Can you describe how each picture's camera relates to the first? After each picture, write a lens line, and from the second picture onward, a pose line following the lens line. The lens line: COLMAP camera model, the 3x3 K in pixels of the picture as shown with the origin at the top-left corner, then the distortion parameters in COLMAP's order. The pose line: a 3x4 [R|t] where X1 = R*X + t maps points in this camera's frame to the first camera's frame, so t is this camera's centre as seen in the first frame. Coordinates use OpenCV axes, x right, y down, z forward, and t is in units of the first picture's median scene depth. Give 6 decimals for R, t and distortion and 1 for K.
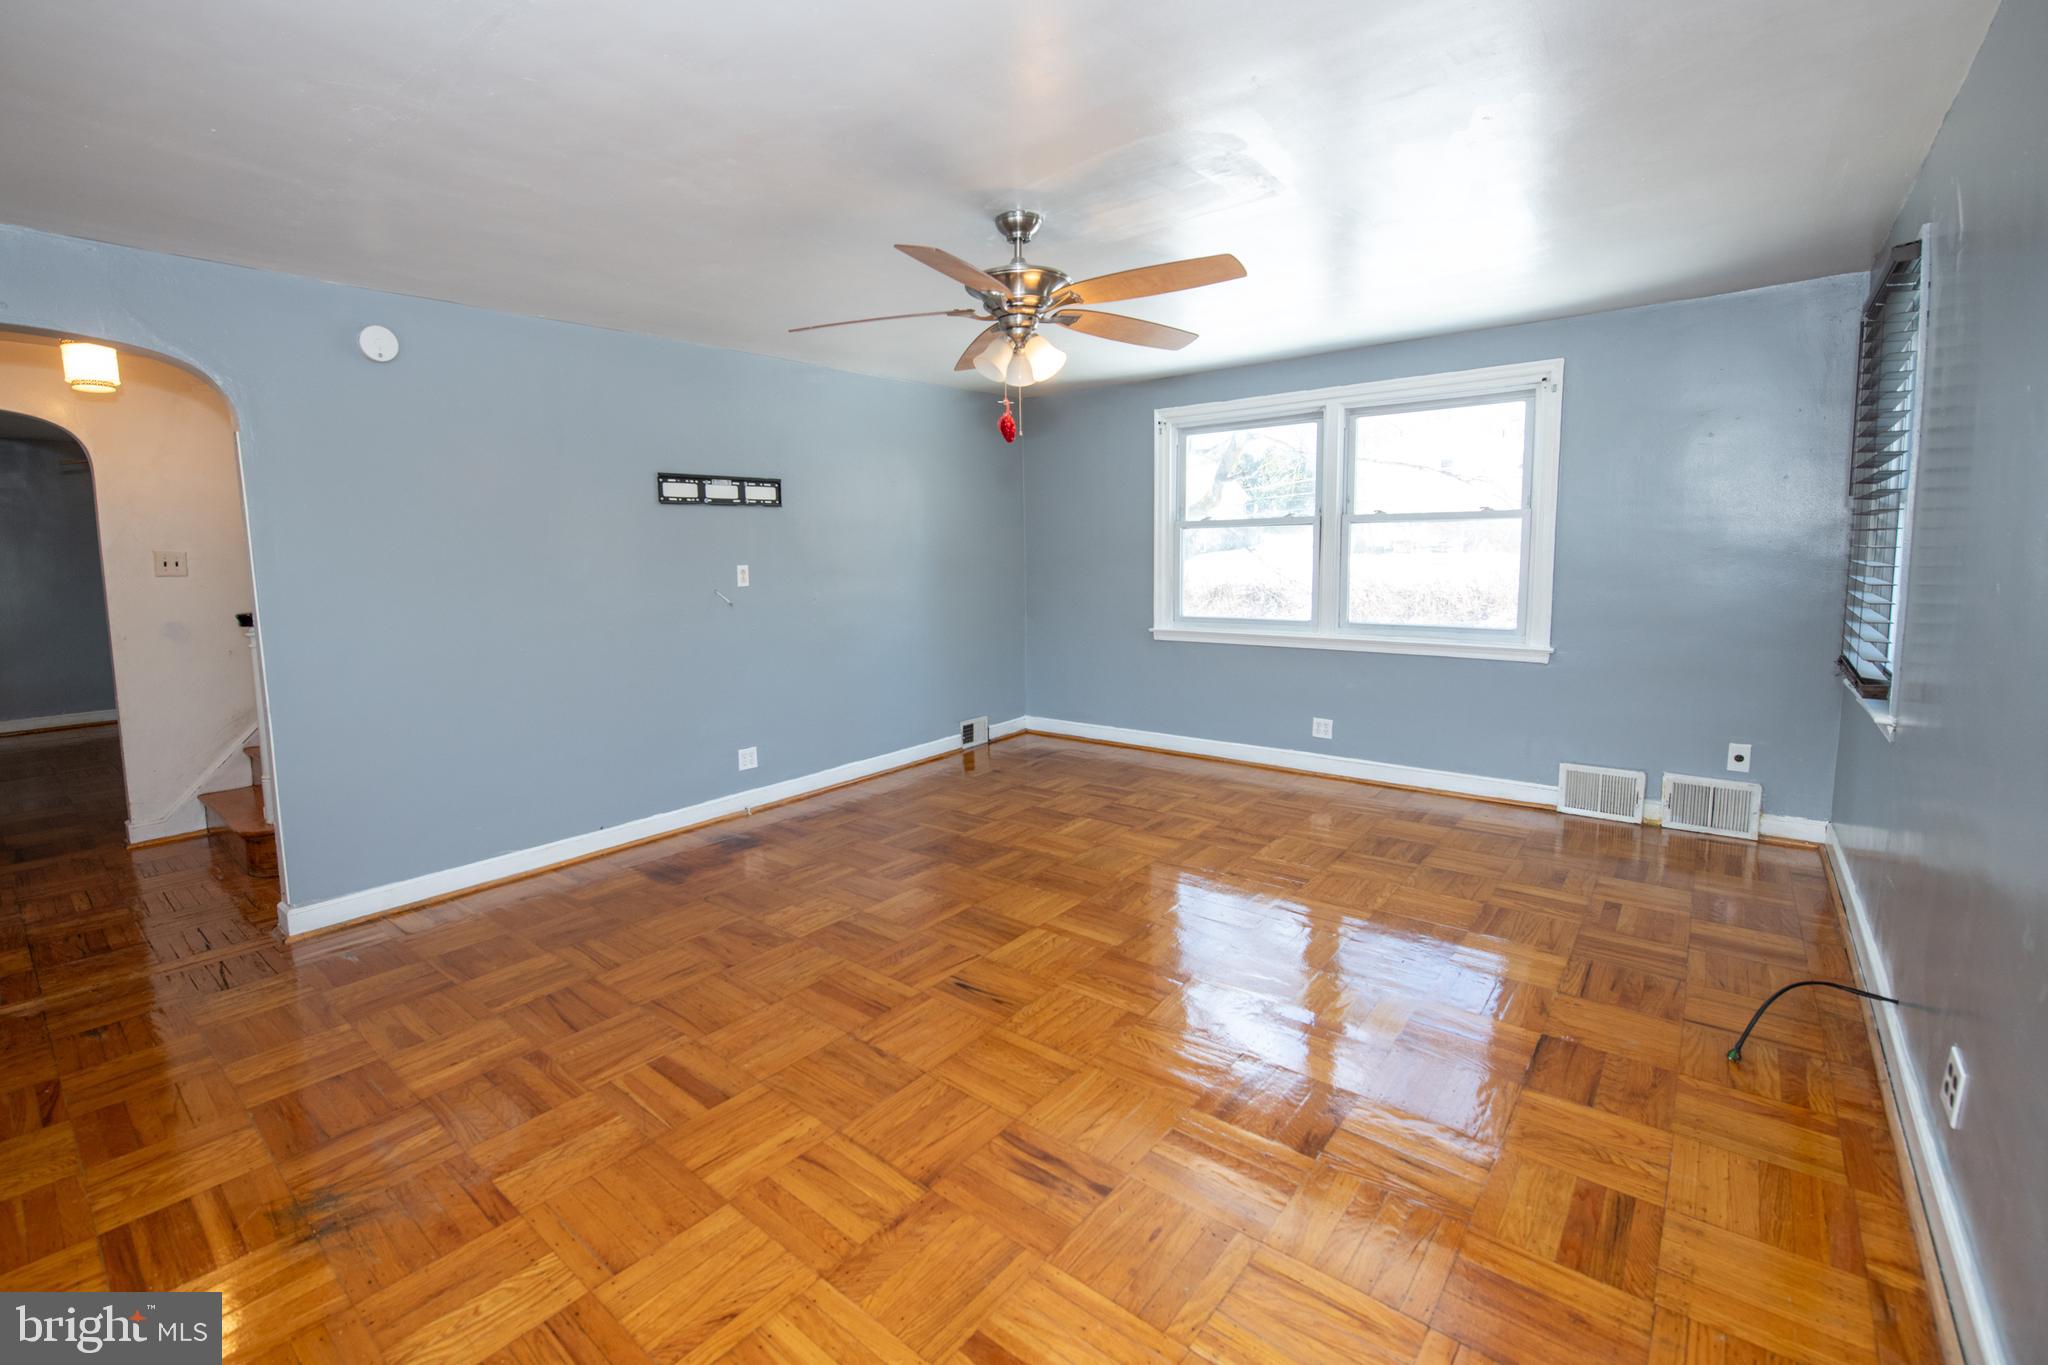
lens RADIAL K [[898.3, 0, 953.7], [0, 898.3, 657.7], [0, 0, 1]] dist [-0.012802, -0.003641]
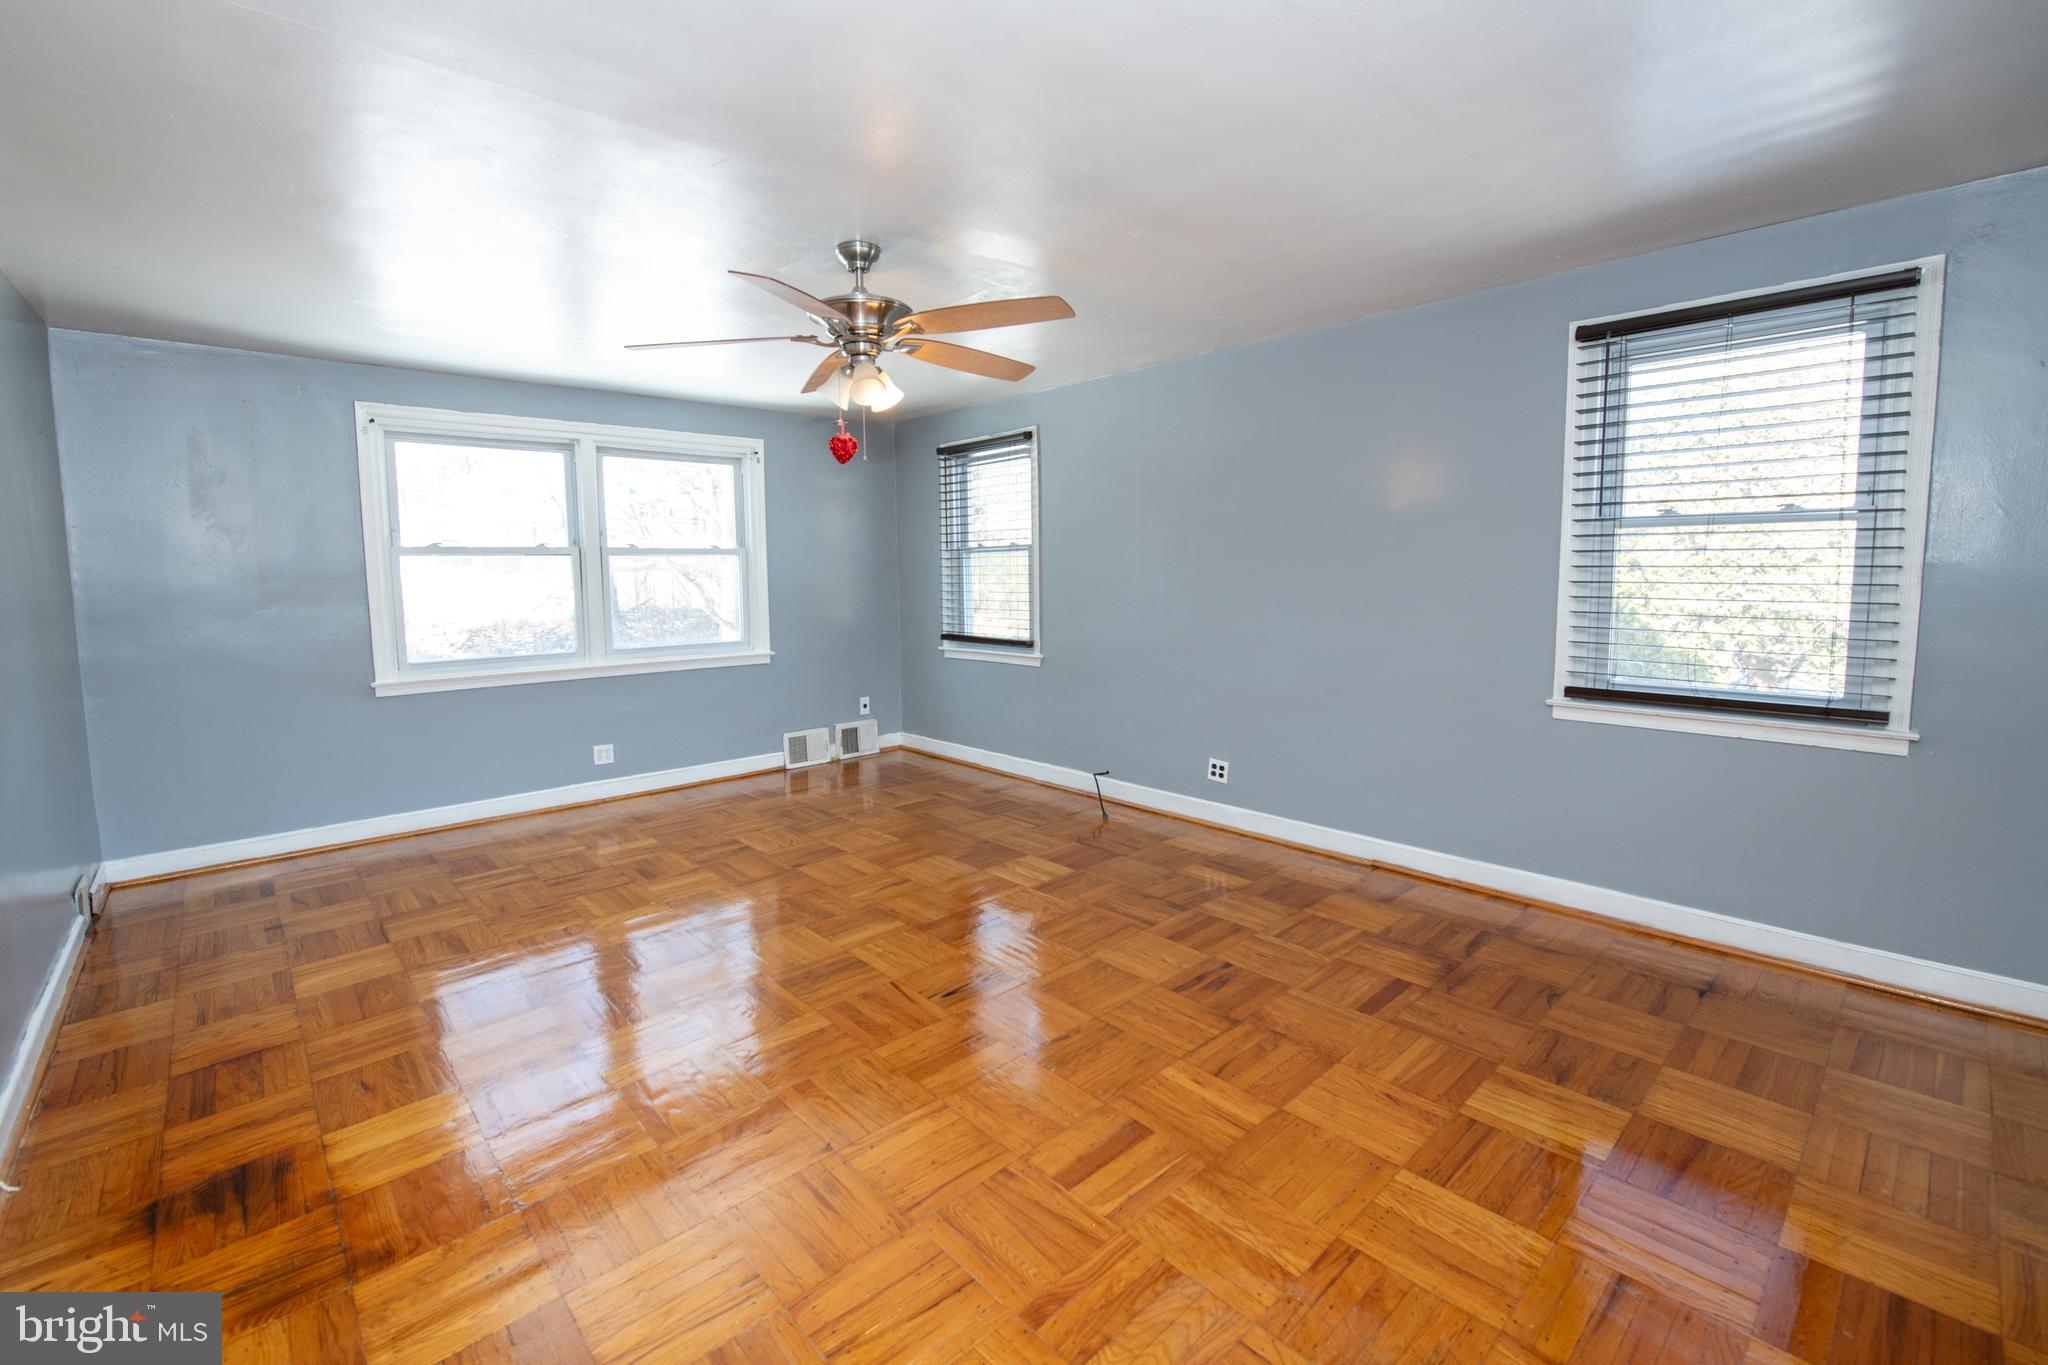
lens RADIAL K [[862.6, 0, 995.9], [0, 862.6, 667.5], [0, 0, 1]] dist [-0.012582, -0.003851]
pose [[0.119460, -0.095644, 0.988221, -0.604861], [0.128048, 0.988520, 0.080194, -0.049885], [-0.984547, 0.116960, 0.130336, 0.507761]]
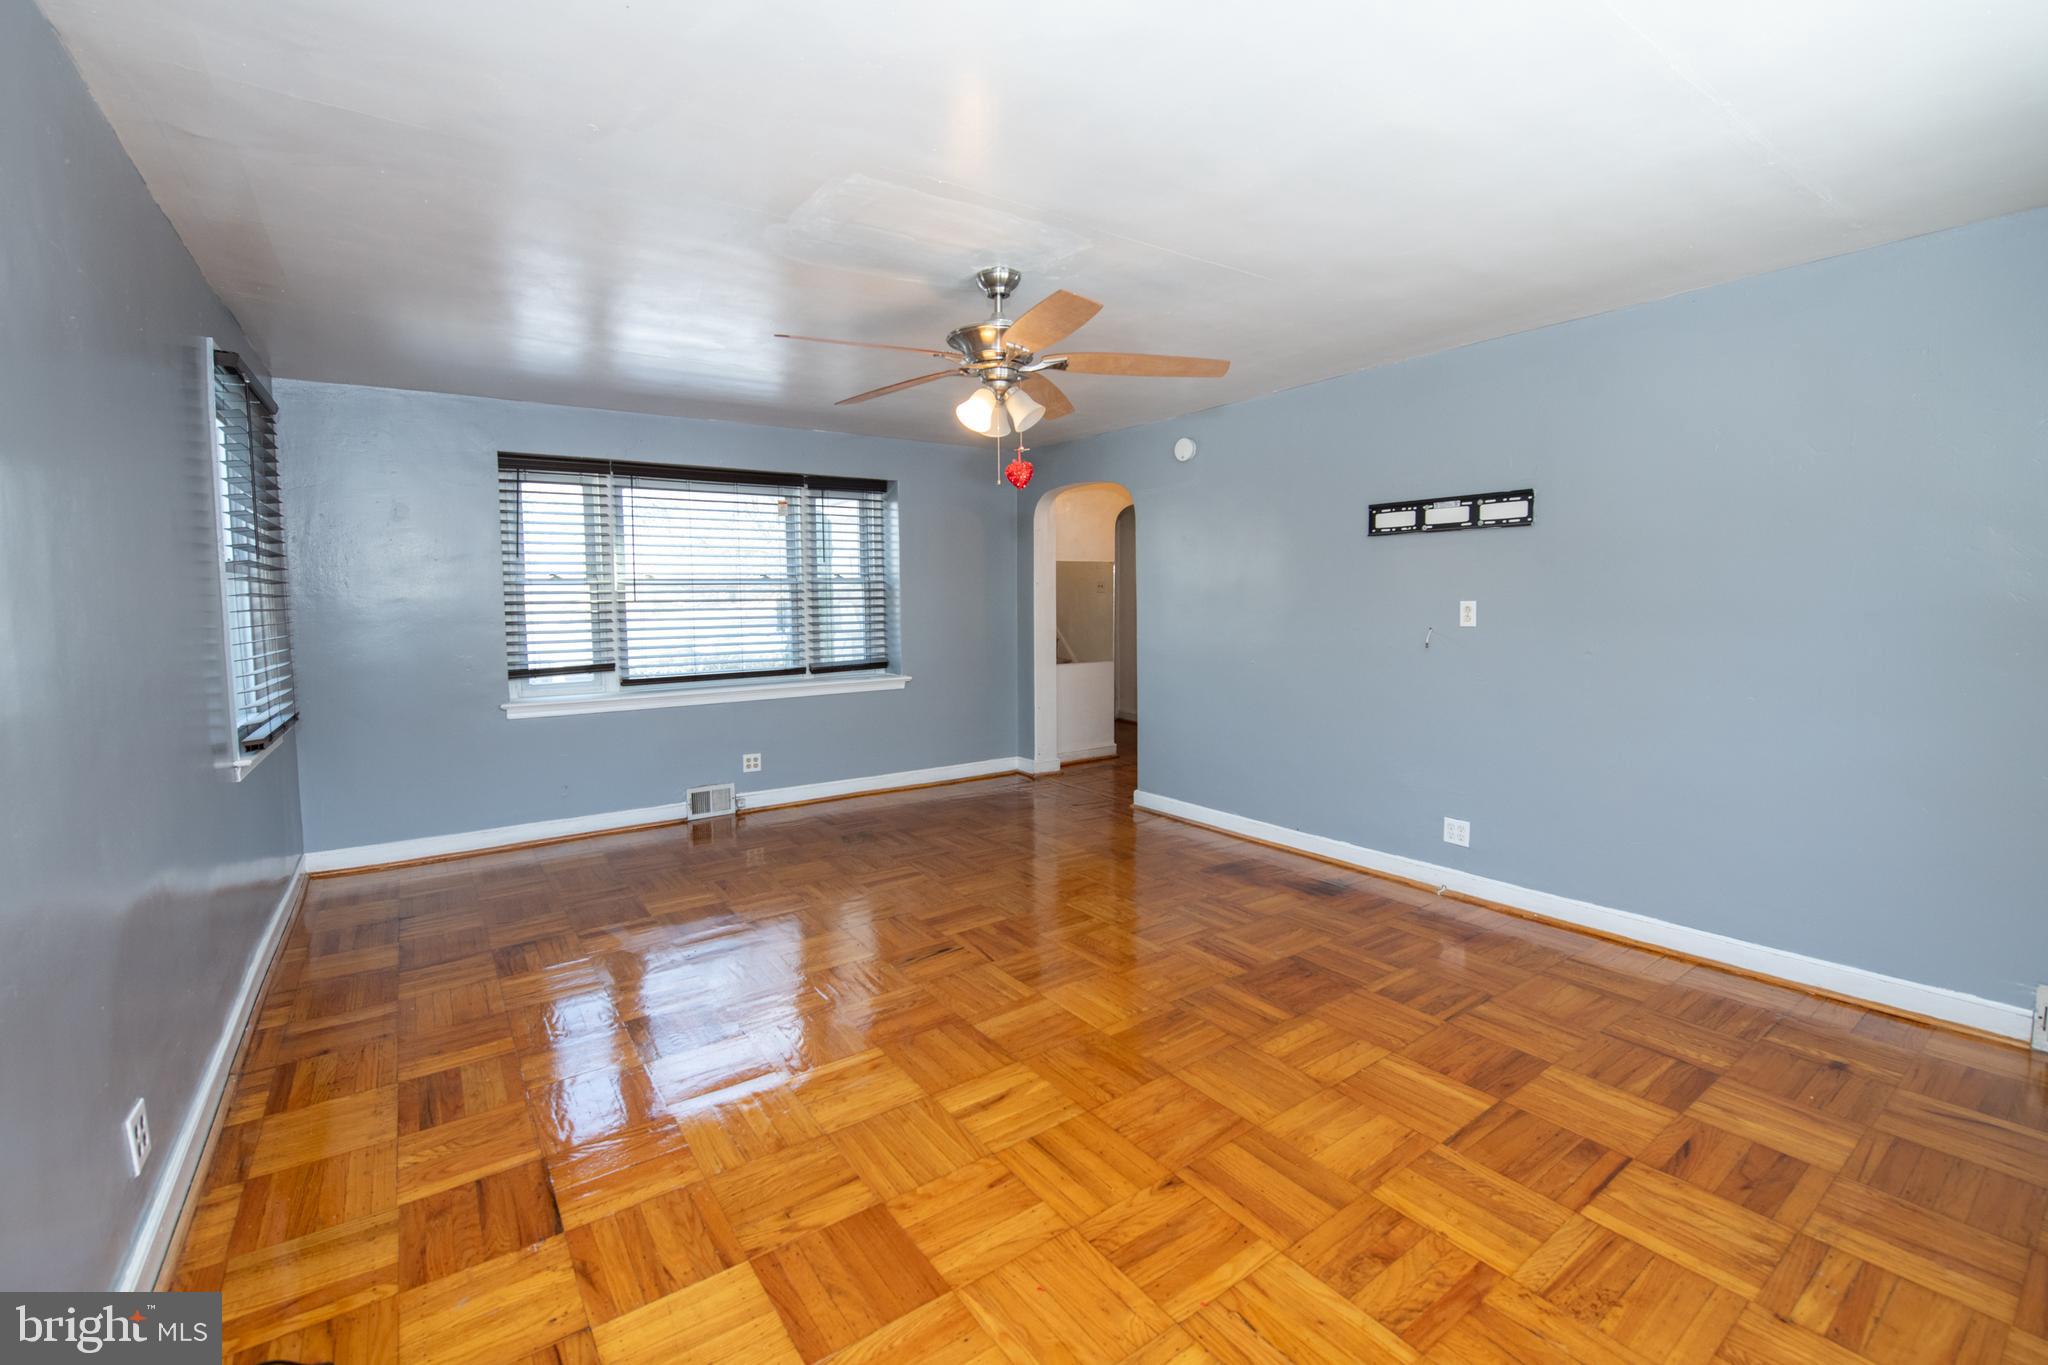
lens RADIAL K [[862.6, 0, 995.9], [0, 862.6, 667.5], [0, 0, 1]] dist [-0.012582, -0.003851]
pose [[-0.252800, 0.106398, -0.961651, 0.707446], [-0.095786, 0.986300, 0.134305, -0.117124], [0.962765, 0.126065, -0.239145, 0.850340]]
